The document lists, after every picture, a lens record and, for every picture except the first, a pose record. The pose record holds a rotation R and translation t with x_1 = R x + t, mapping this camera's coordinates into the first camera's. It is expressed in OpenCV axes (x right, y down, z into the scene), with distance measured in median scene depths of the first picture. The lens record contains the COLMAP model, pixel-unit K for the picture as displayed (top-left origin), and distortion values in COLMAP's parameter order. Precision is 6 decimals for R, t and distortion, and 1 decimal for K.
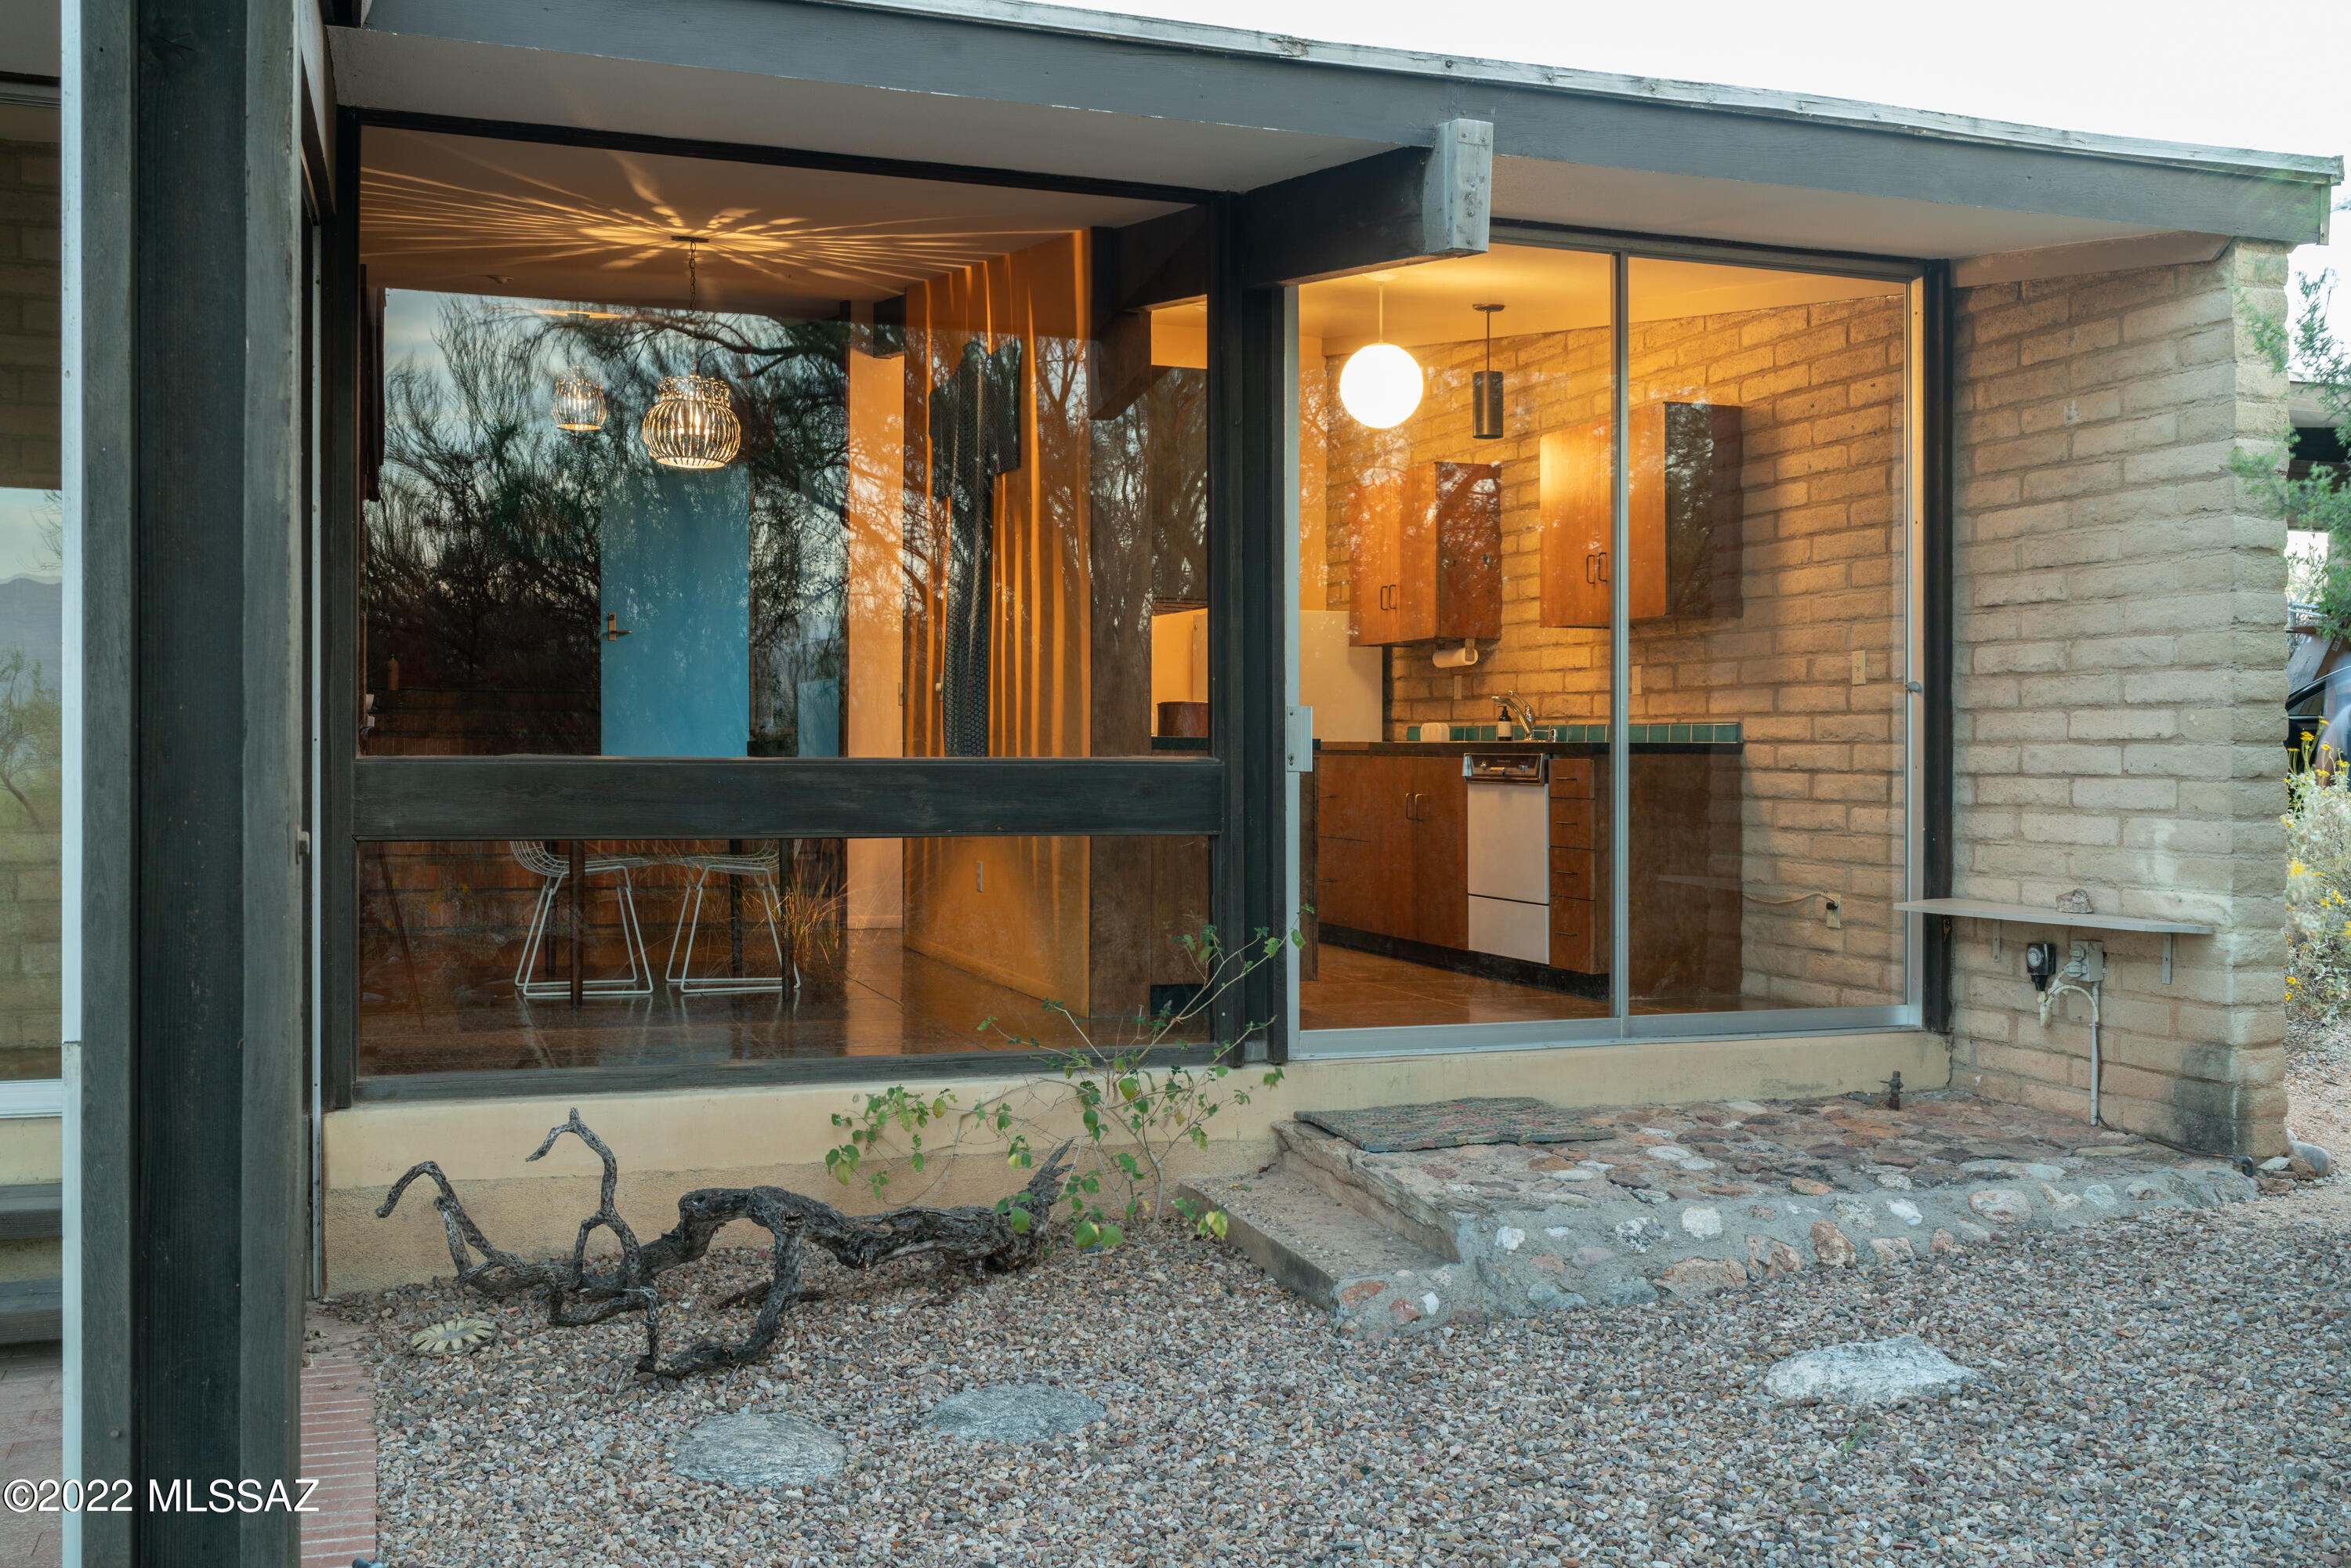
lens RADIAL K [[2329.5, 0, 1180.1], [0, 2329.5, 771.2], [0, 0, 1]] dist [0.007548, 0.000000]
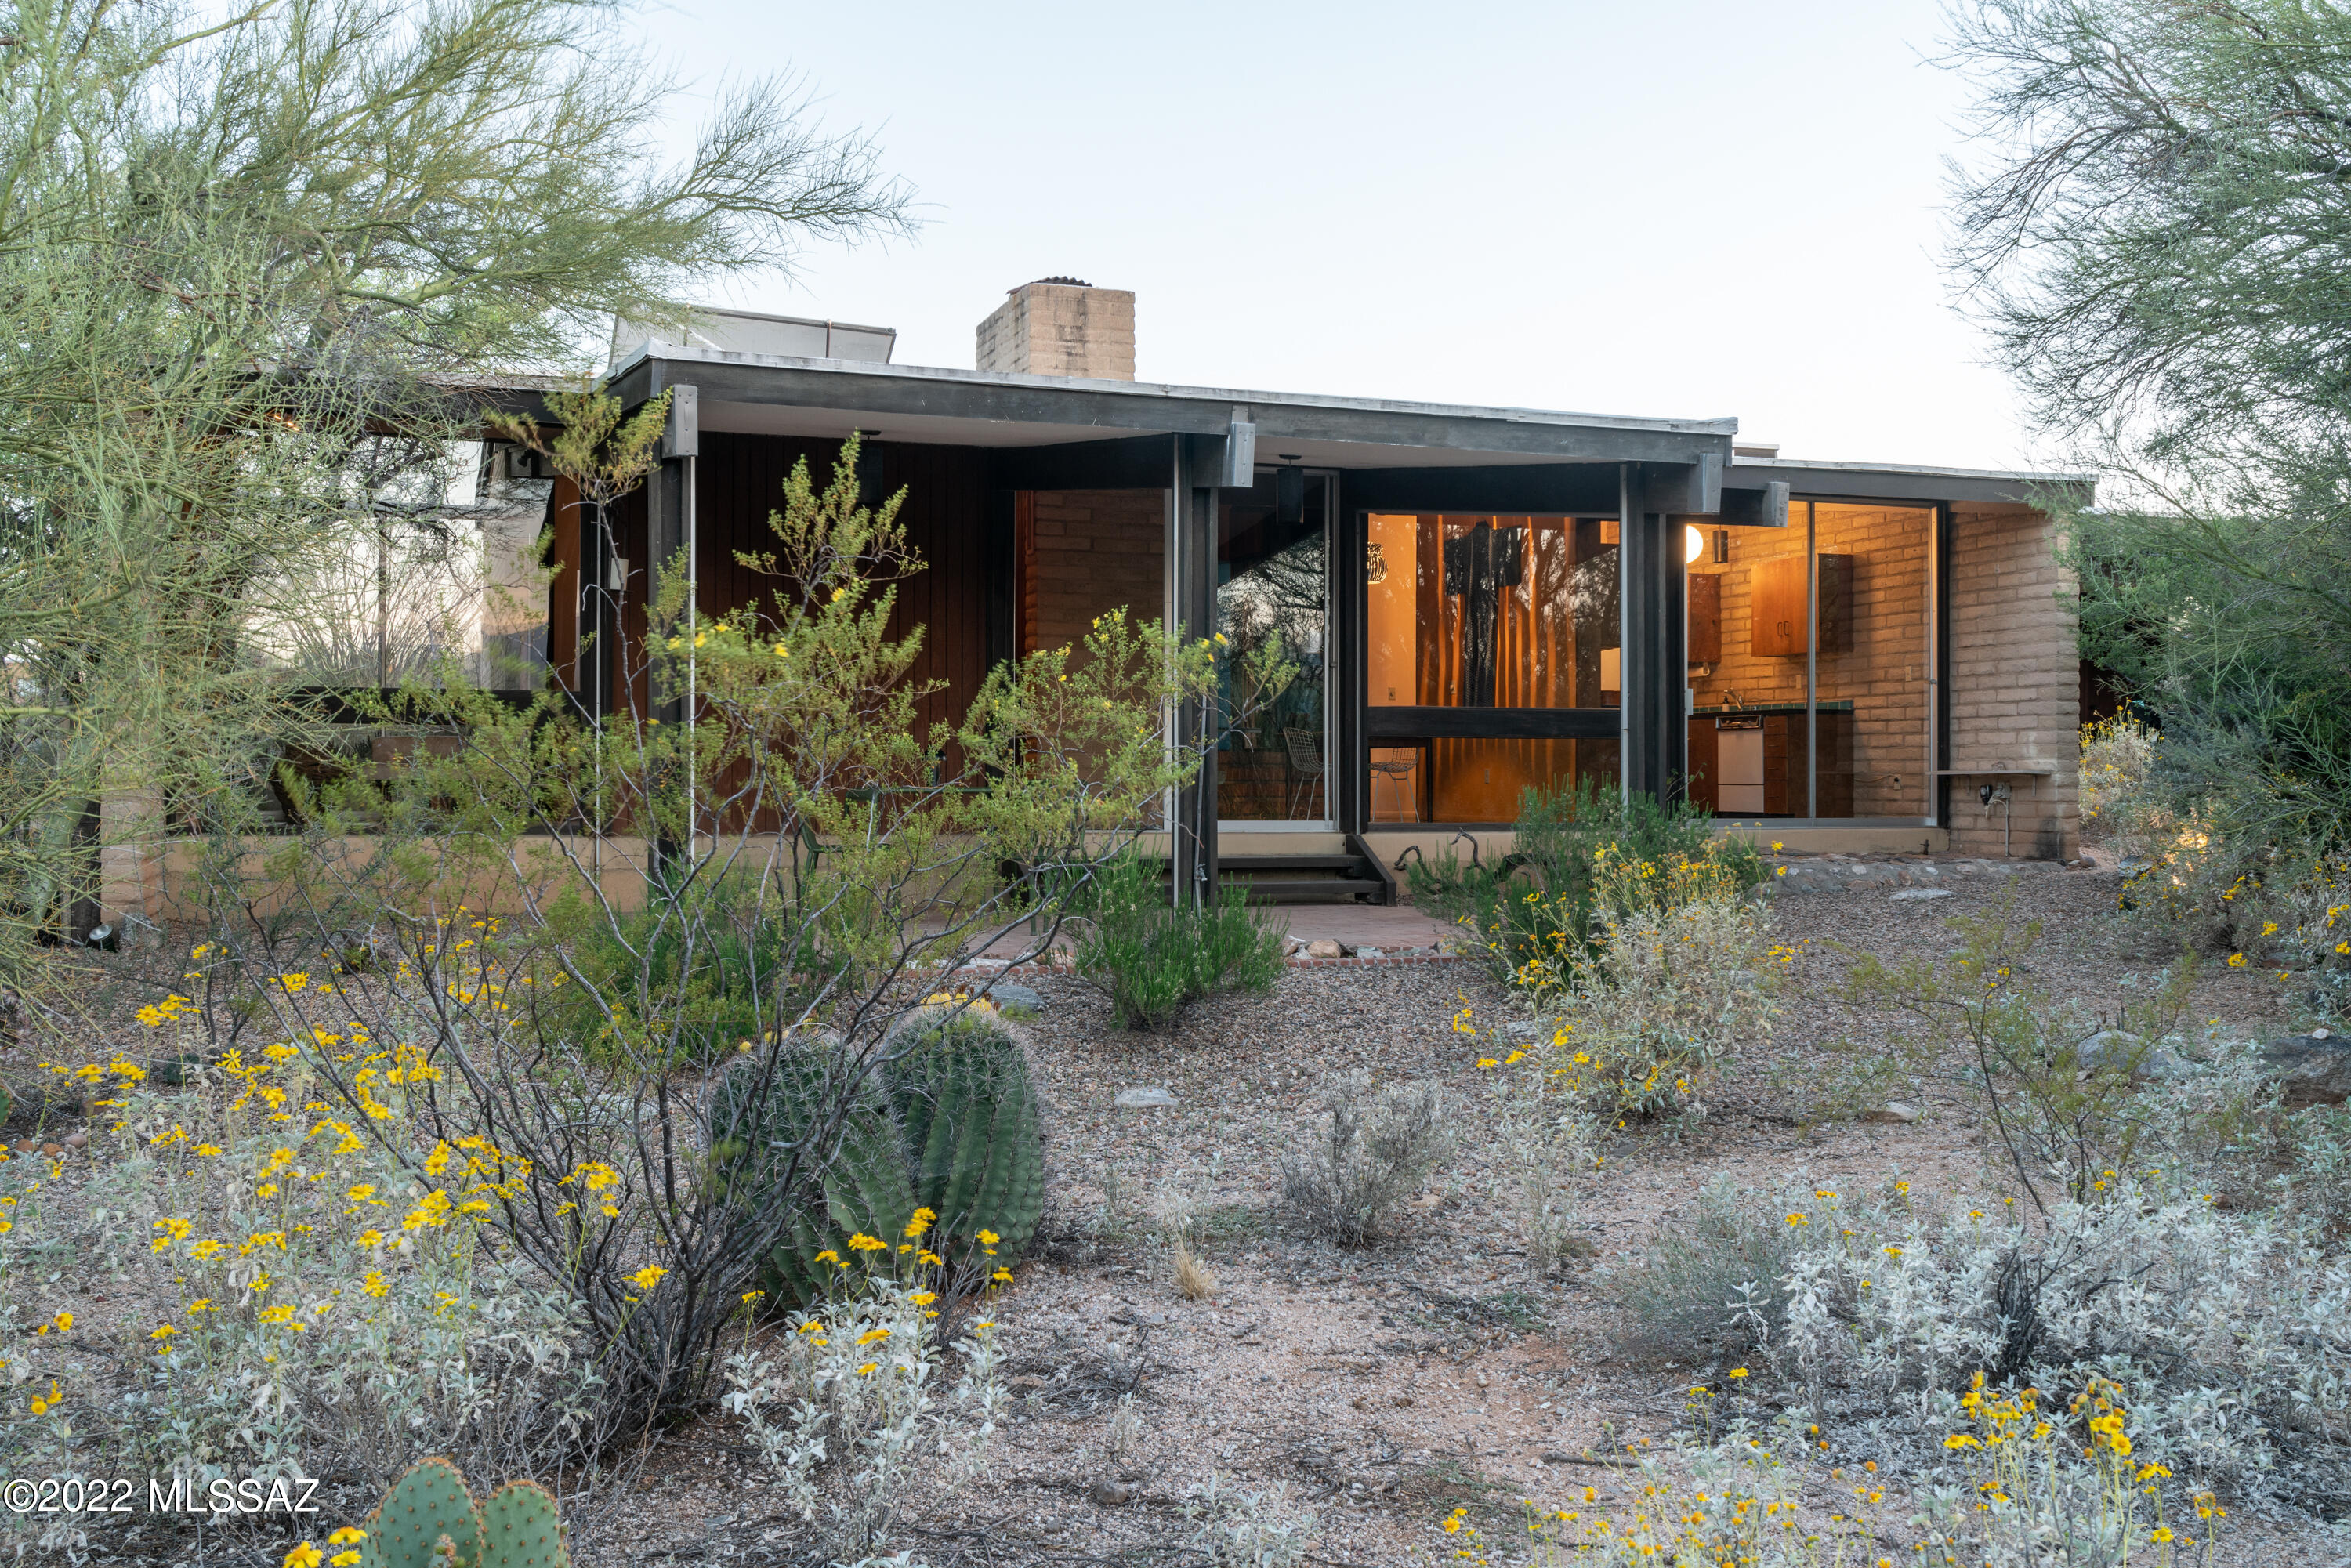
lens RADIAL K [[2329.5, 0, 1172.1], [0, 2329.5, 793.3], [0, 0, 1]] dist [0.007548, 0.000000]
pose [[0.999965, -0.004155, -0.007207, -0.432379], [0.004143, 0.999990, -0.001716, 0.076957], [0.007214, 0.001686, 0.999973, -1.344148]]
